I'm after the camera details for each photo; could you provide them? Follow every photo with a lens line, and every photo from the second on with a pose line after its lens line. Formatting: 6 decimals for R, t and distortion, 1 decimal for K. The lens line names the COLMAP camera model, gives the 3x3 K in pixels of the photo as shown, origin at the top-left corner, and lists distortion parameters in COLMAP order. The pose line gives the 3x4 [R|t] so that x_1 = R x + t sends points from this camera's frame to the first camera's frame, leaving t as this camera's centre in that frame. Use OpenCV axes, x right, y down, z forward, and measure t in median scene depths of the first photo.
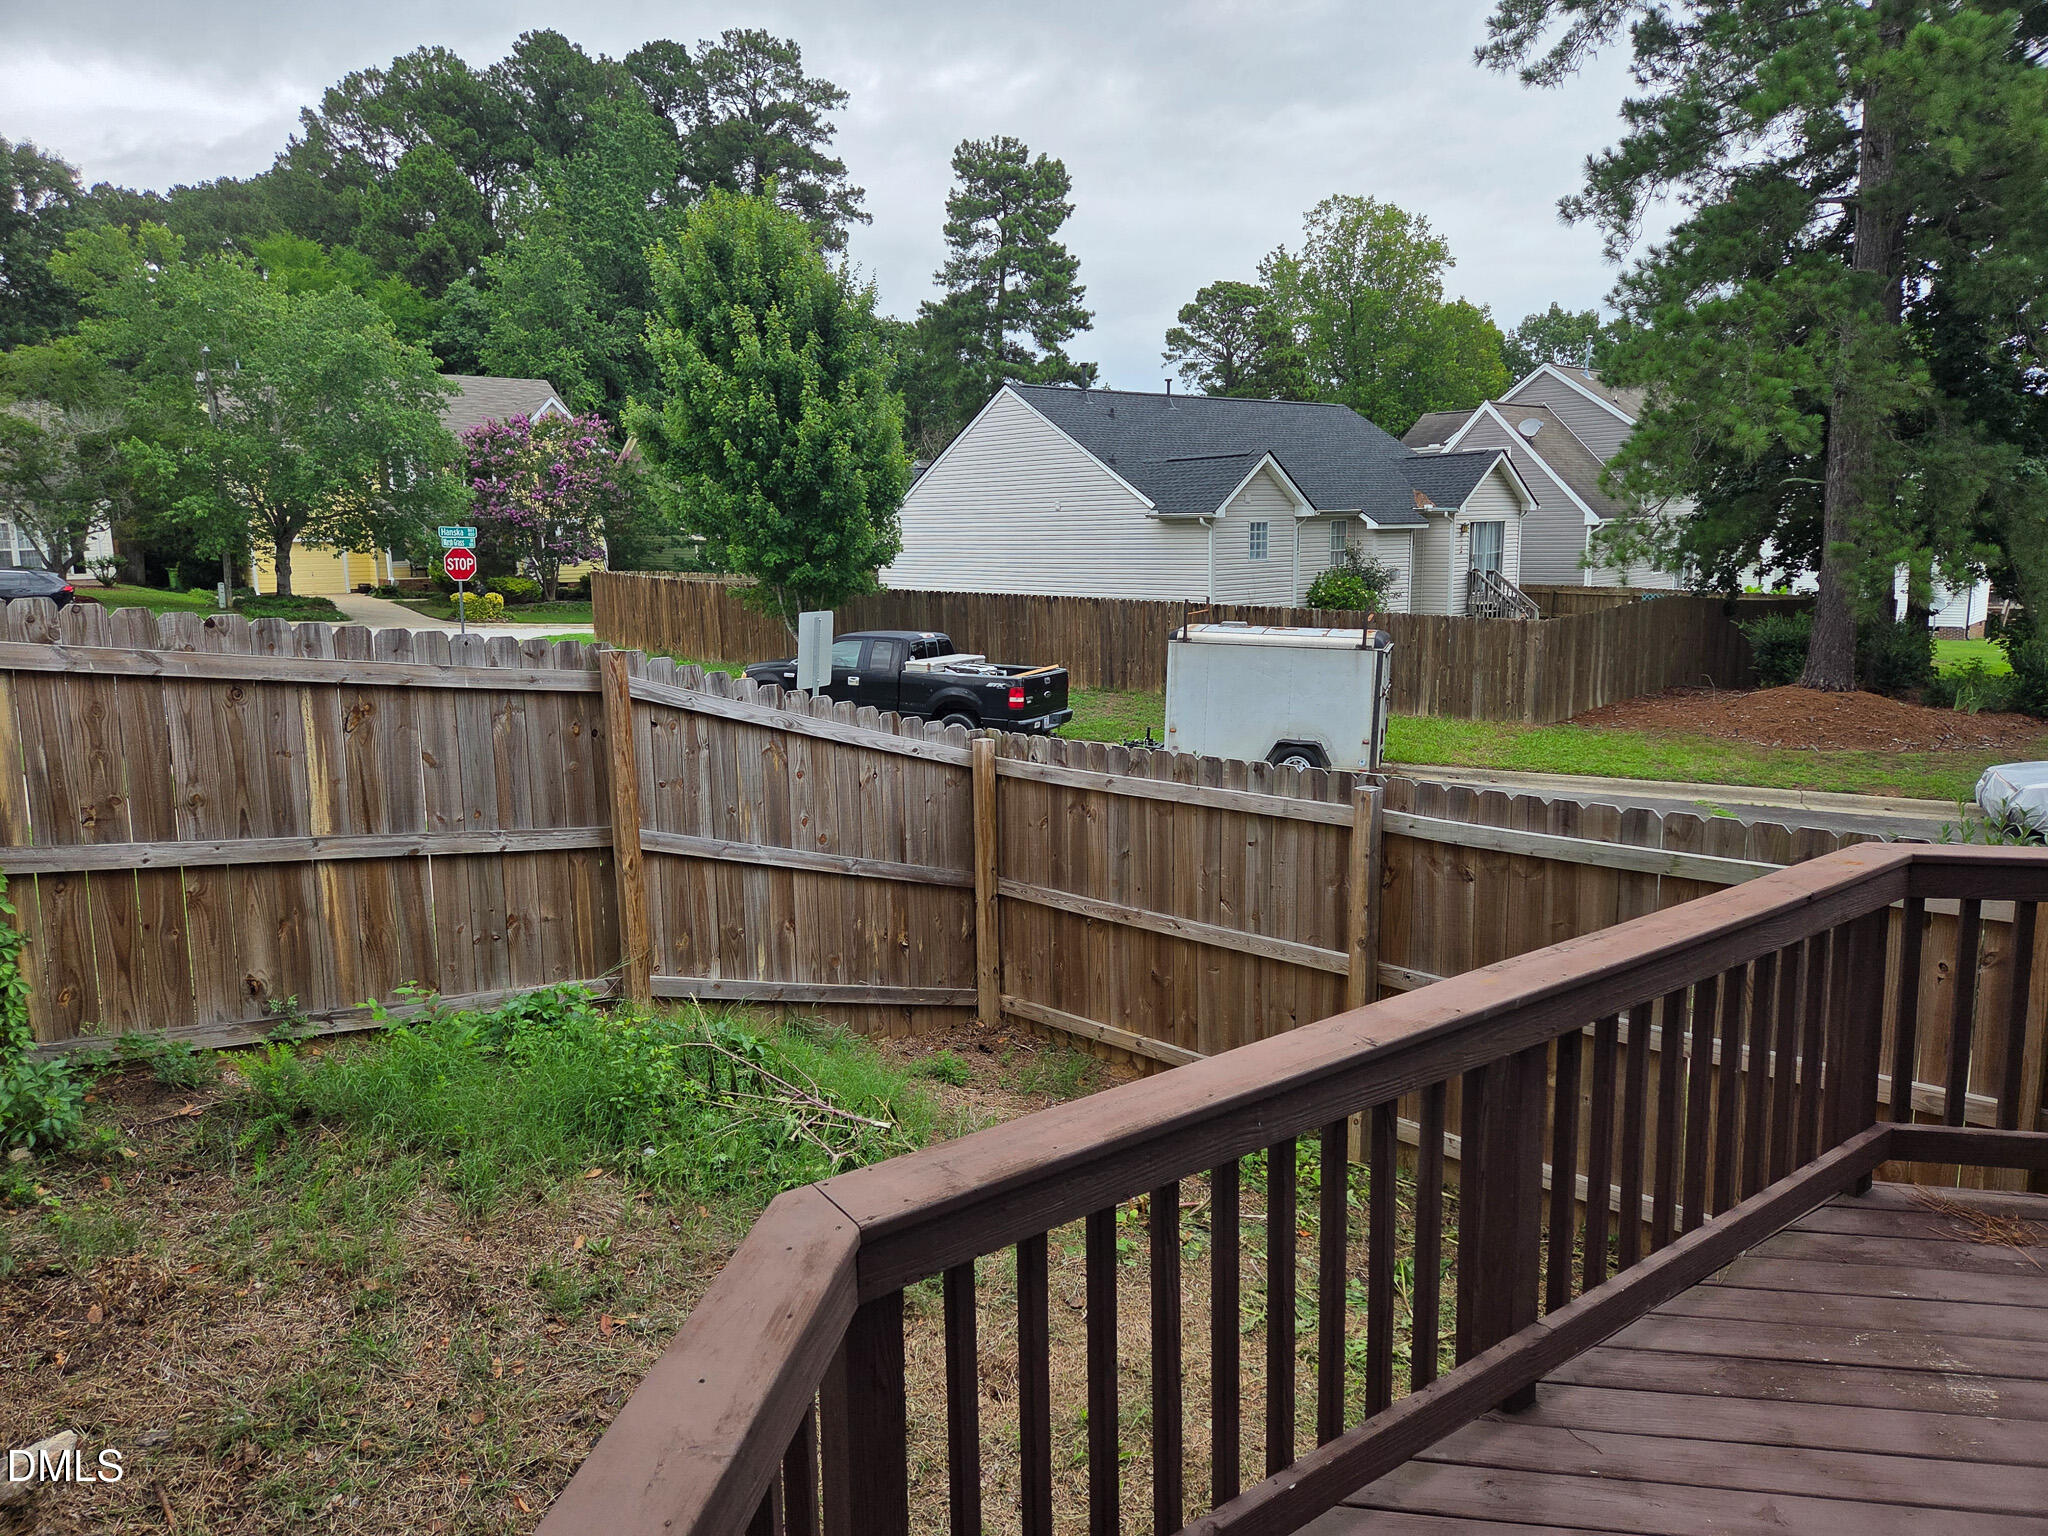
lens RADIAL K [[1379.7, 0, 1028.6], [0, 1379.7, 757.5], [0, 0, 1]] dist [0.055776, -0.031837]
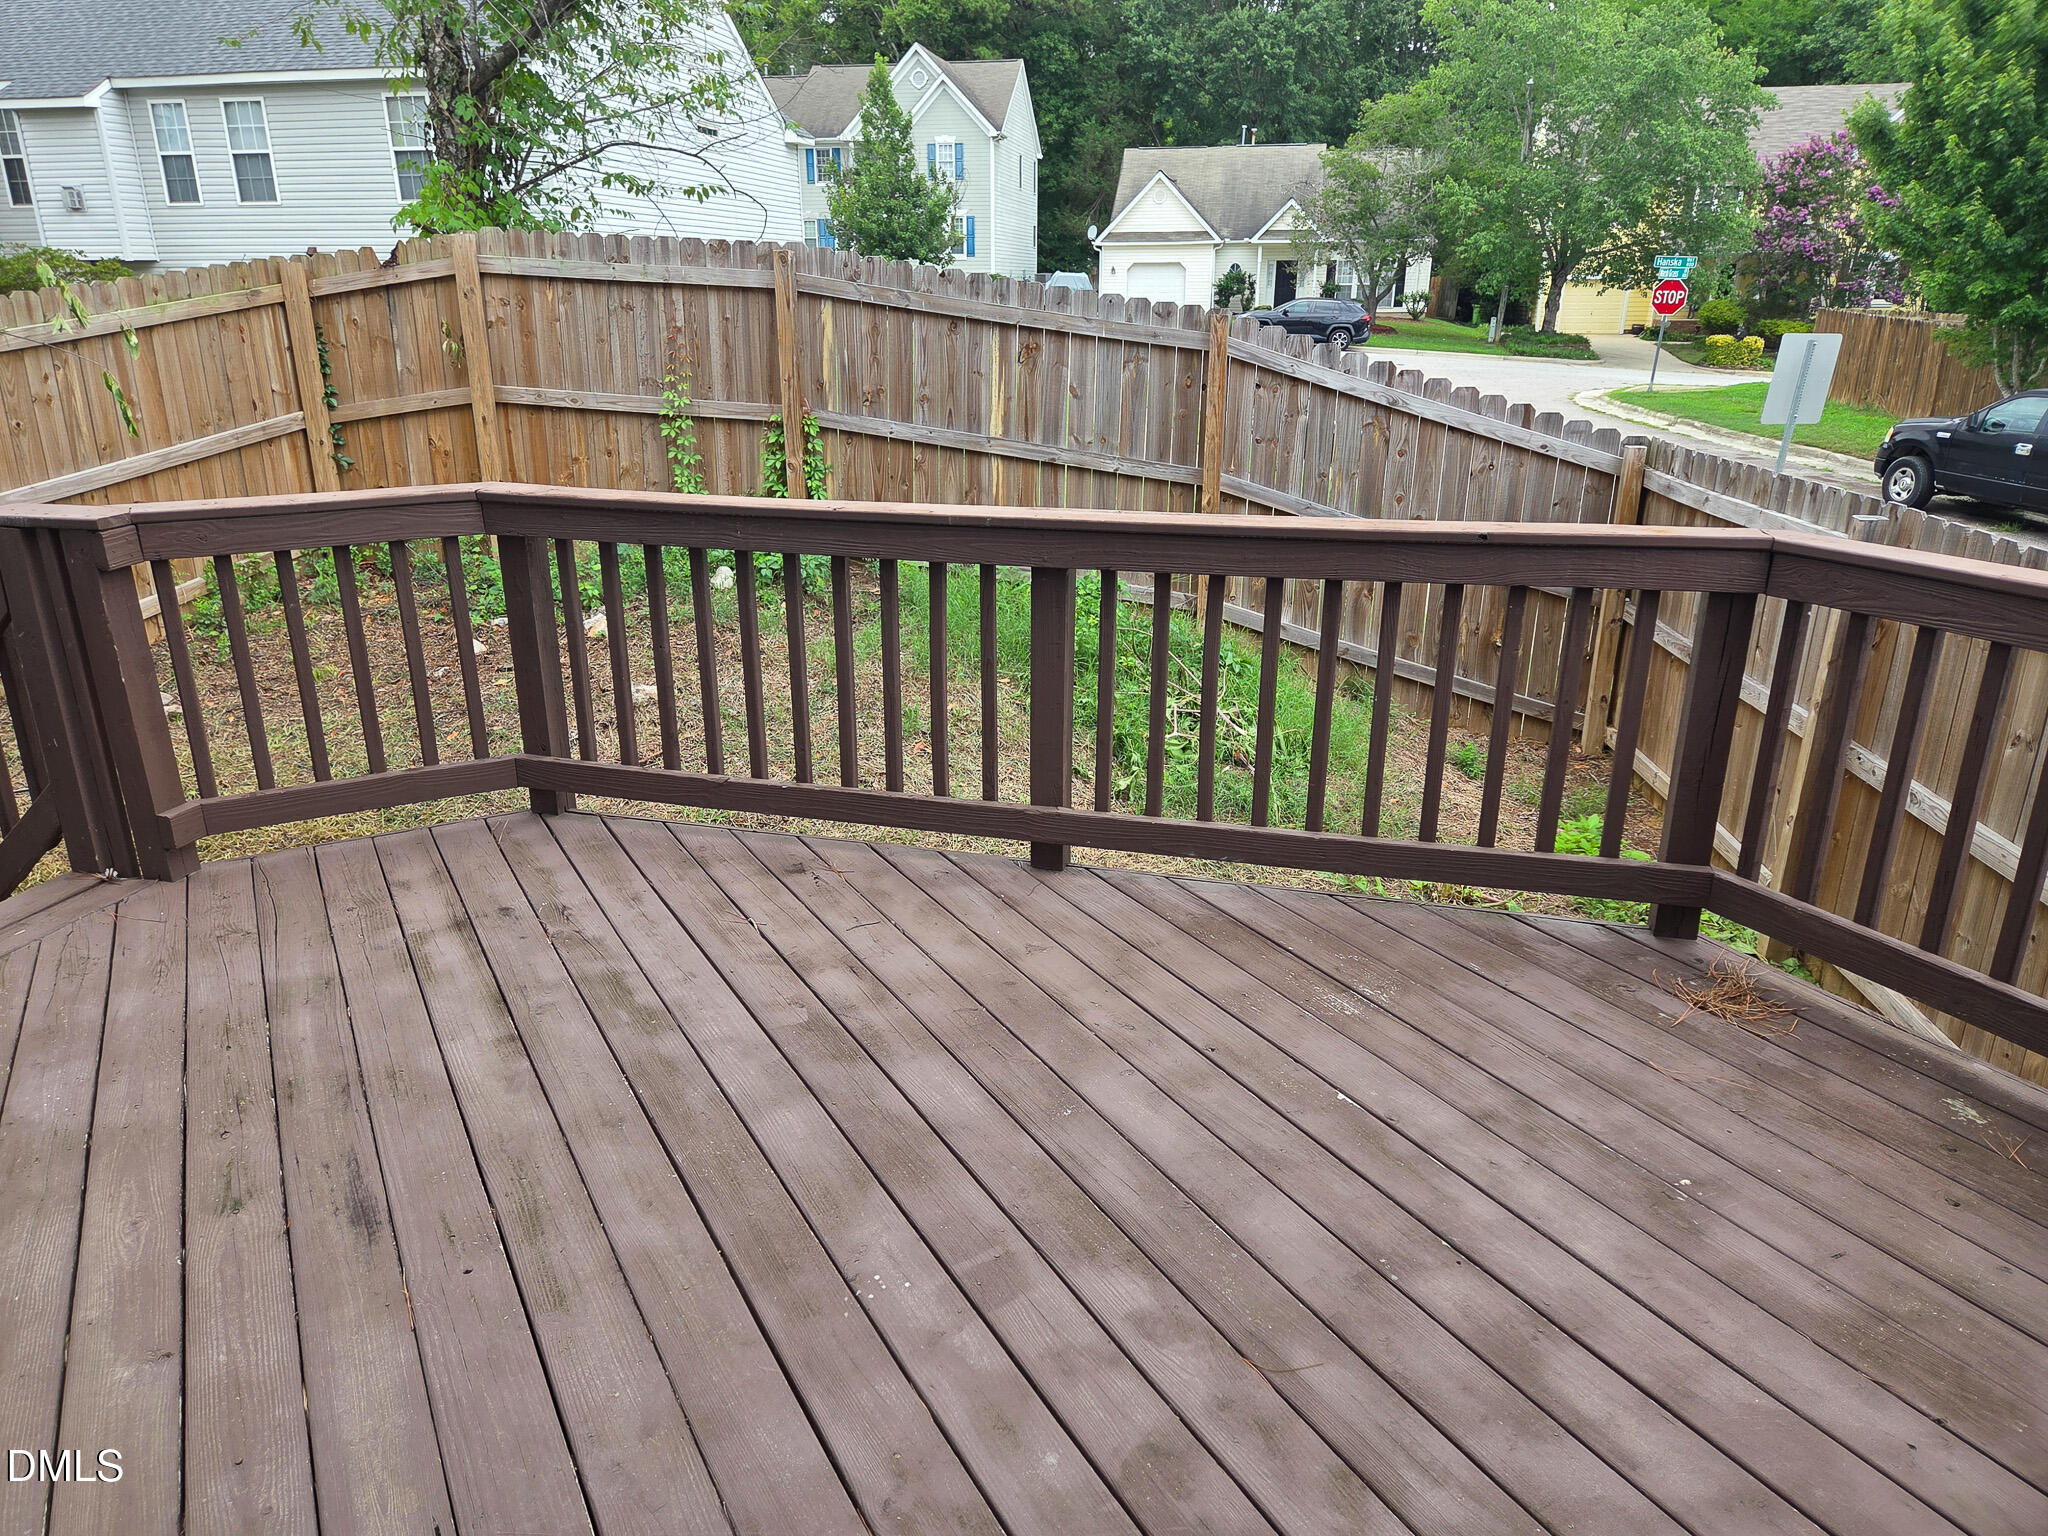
lens RADIAL K [[1379.7, 0, 1021.8], [0, 1379.7, 775.1], [0, 0, 1]] dist [0.055776, -0.031837]
pose [[0.626458, 0.276115, -0.728910, 0.494631], [-0.141010, 0.959871, 0.242414, 0.032267], [0.766594, -0.049079, 0.640254, 0.076667]]
